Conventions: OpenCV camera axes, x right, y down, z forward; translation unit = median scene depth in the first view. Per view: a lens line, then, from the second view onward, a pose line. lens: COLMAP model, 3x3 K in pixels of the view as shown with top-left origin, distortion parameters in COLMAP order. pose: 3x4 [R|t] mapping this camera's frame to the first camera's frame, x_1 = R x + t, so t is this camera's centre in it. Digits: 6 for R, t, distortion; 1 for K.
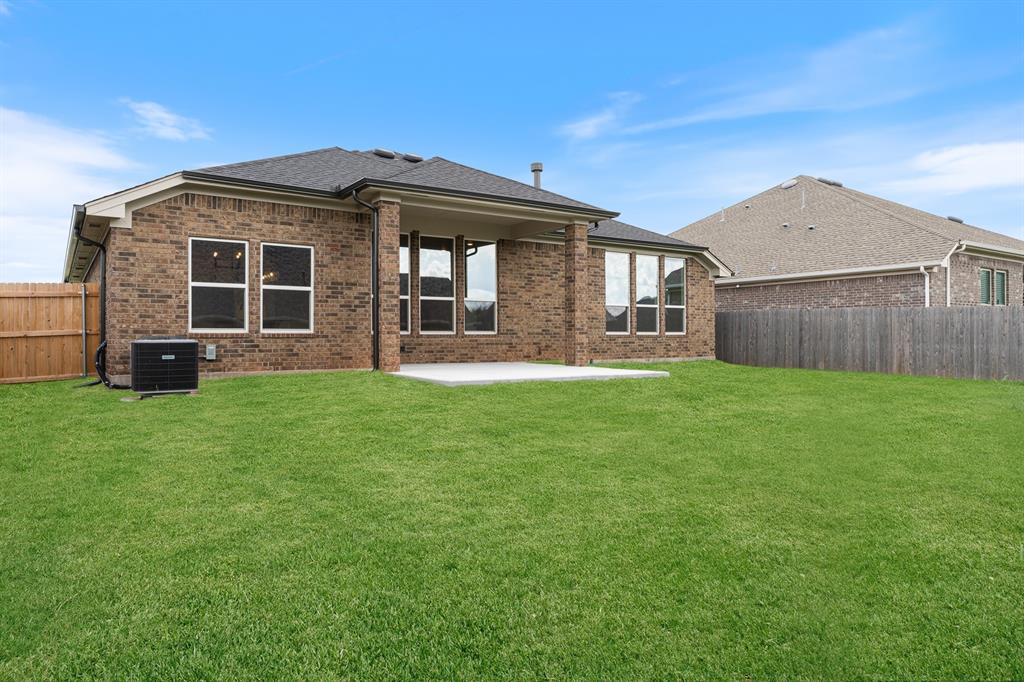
lens RADIAL K [[676.6, 0, 512.0], [0, 676.6, 341.0], [0, 0, 1]] dist [-0.000255, 0.000073]
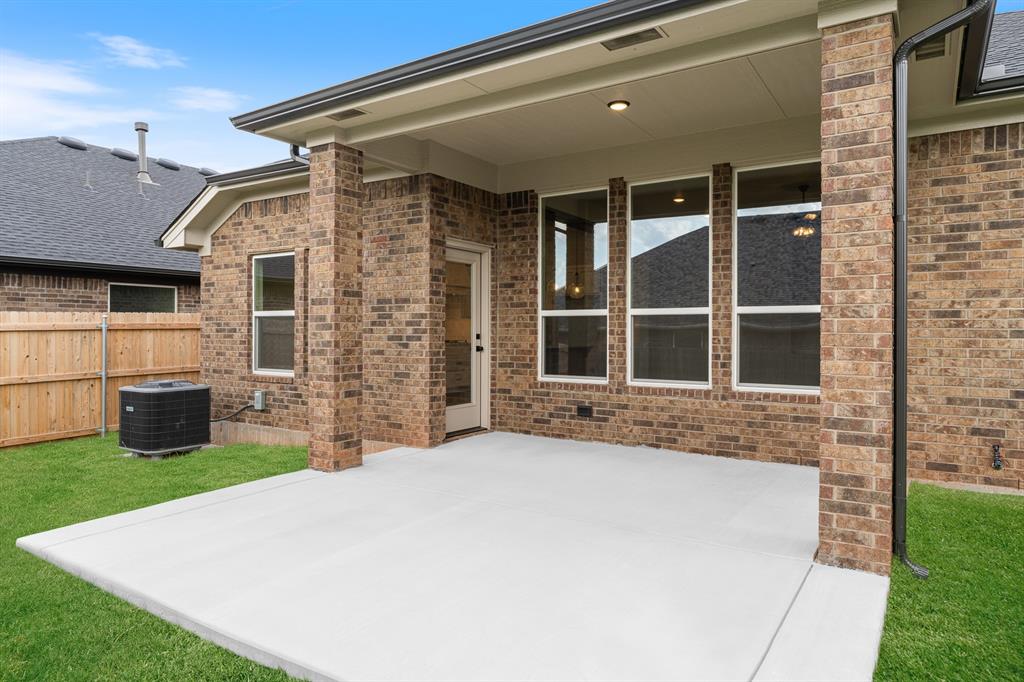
lens RADIAL K [[640.5, 0, 511.4], [0, 640.5, 338.7], [0, 0, 1]] dist [-0.004318, -0.001705]
pose [[0.383724, 0.015293, -0.923321, 0.314535], [-0.006714, 0.999883, 0.013771, -0.059866], [0.923423, 0.000915, 0.383782, 0.882602]]
